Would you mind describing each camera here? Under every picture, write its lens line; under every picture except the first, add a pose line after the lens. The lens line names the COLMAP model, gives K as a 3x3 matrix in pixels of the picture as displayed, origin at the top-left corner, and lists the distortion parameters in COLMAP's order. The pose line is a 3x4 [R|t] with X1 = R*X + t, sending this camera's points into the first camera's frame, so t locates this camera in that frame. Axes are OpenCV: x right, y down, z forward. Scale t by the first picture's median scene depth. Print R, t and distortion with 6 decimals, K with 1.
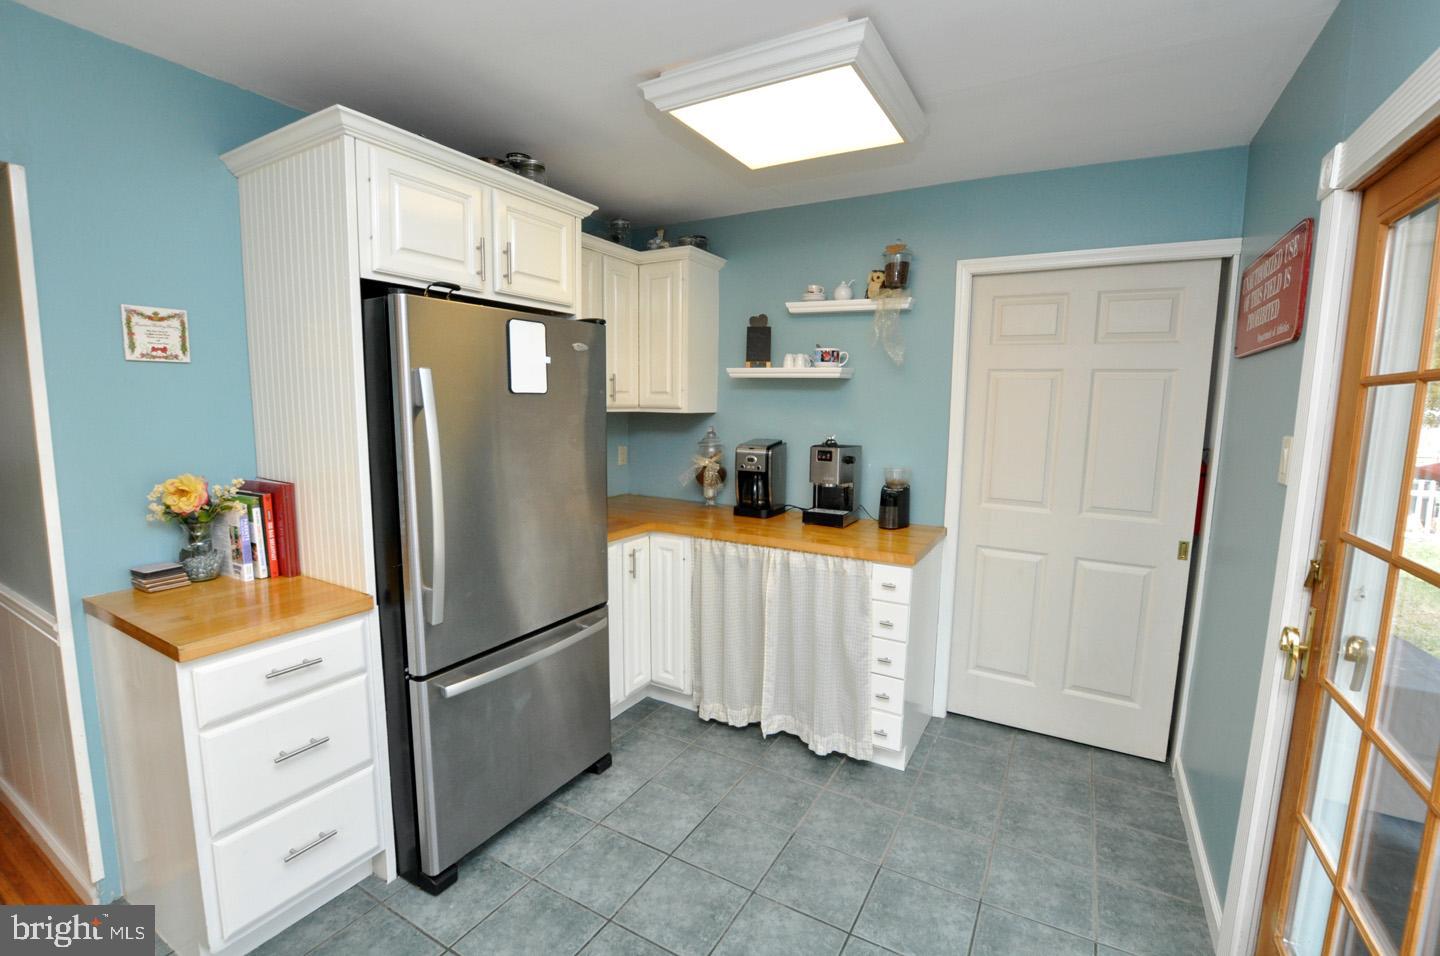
lens RADIAL K [[637.5, 0, 723.3], [0, 637.5, 479.0], [0, 0, 1]] dist [-0.026407, 0.000700]
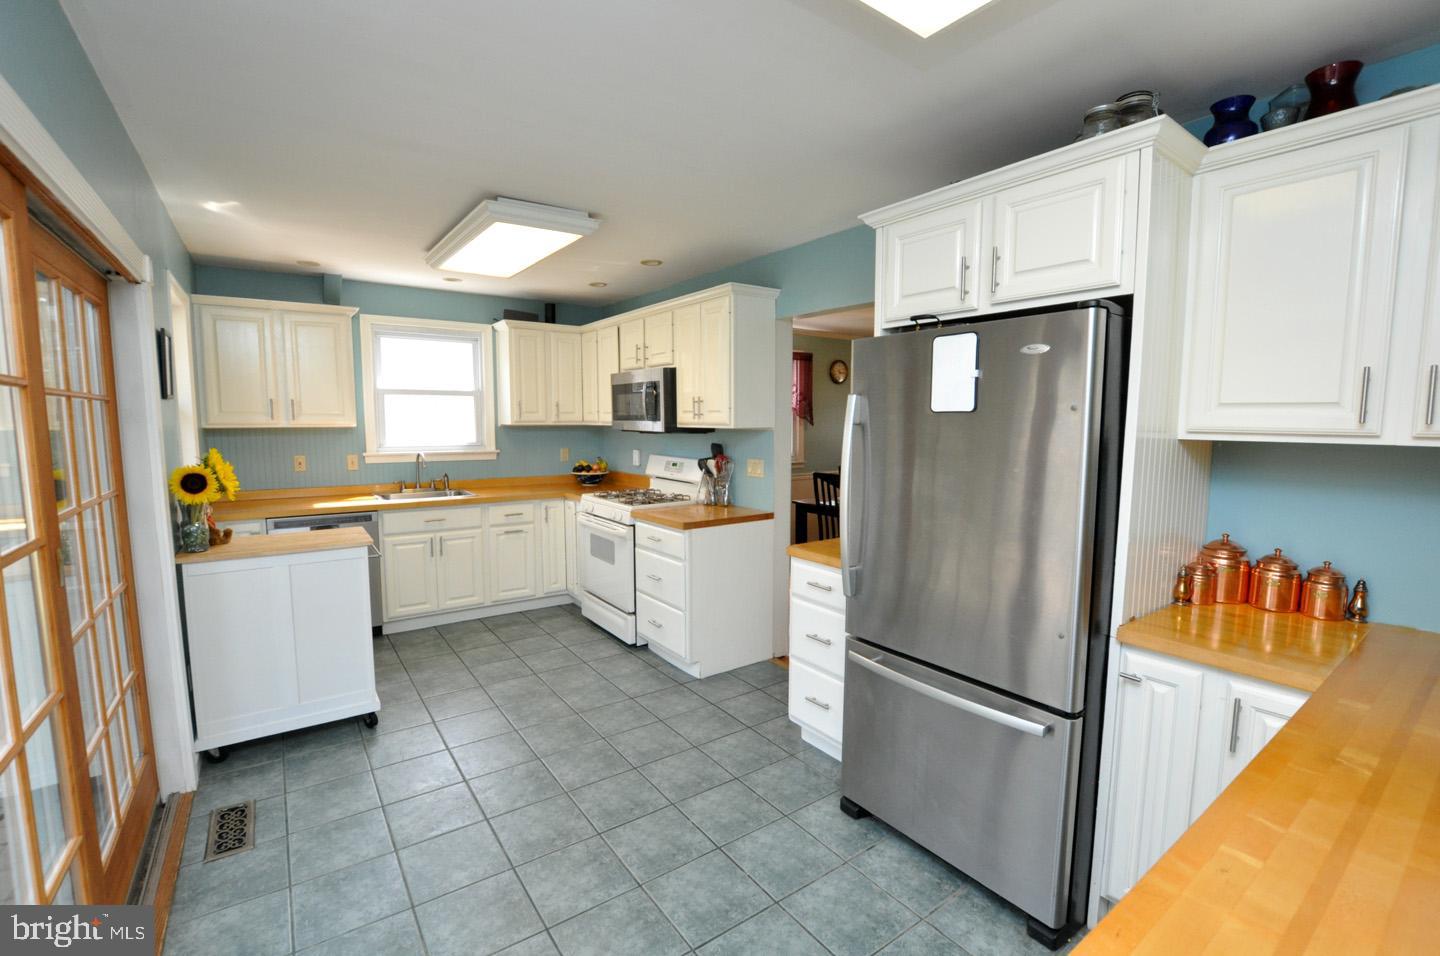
lens RADIAL K [[632.9, 0, 726.6], [0, 632.9, 481.7], [0, 0, 1]] dist [-0.034273, 0.000083]
pose [[-0.409227, 0.080665, -0.908860, 0.684229], [-0.121004, 0.982489, 0.141684, -0.128053], [0.904374, 0.167956, -0.392300, 1.097707]]
